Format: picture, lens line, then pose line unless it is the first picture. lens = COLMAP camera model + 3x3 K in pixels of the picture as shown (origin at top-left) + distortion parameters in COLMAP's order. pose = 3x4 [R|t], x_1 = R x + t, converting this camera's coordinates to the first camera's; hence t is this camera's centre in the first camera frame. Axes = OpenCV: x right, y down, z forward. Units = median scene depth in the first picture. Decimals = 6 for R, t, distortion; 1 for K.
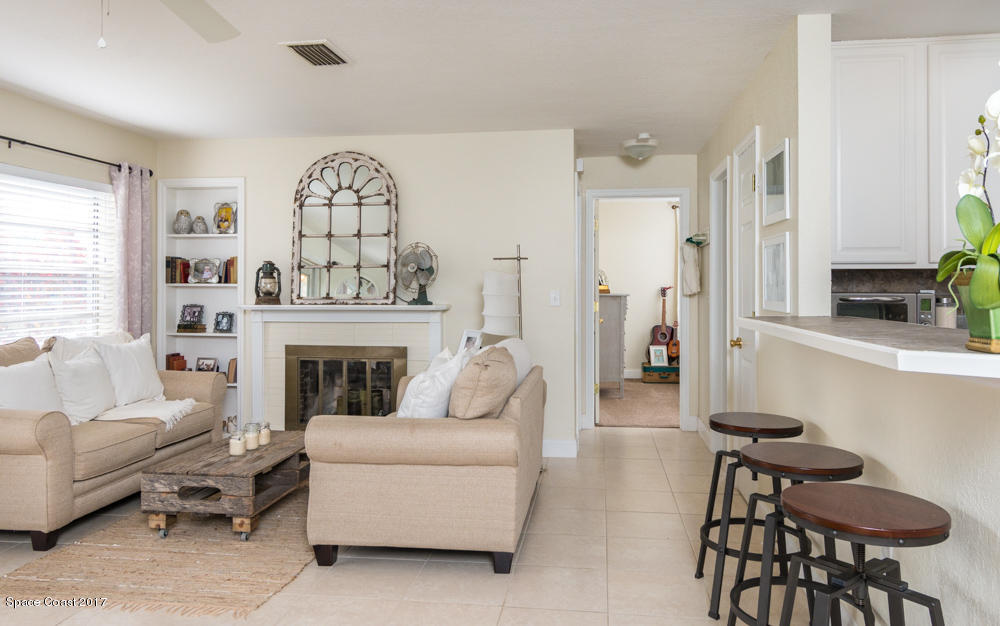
lens RADIAL K [[725.8, 0, 501.7], [0, 725.8, 275.2], [0, 0, 1]] dist [-0.001831, 0.006603]
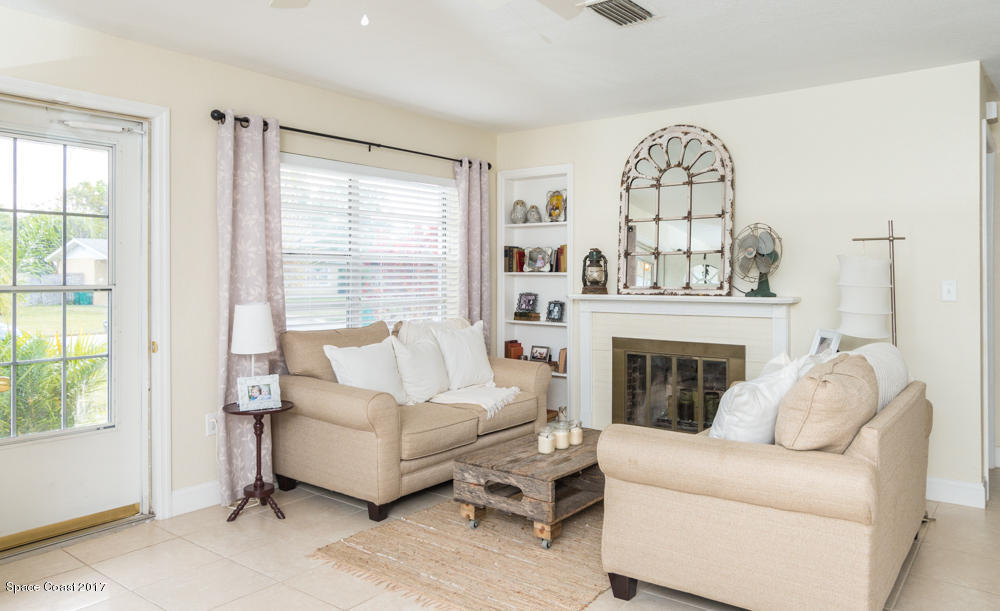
lens RADIAL K [[703.5, 0, 499.4], [0, 703.5, 272.3], [0, 0, 1]] dist [-0.004305, 0.006159]
pose [[0.866987, -0.002161, -0.498327, 0.032017], [0.007961, 0.999923, 0.009514, 0.002155], [0.498268, -0.012216, 0.866937, 0.138415]]
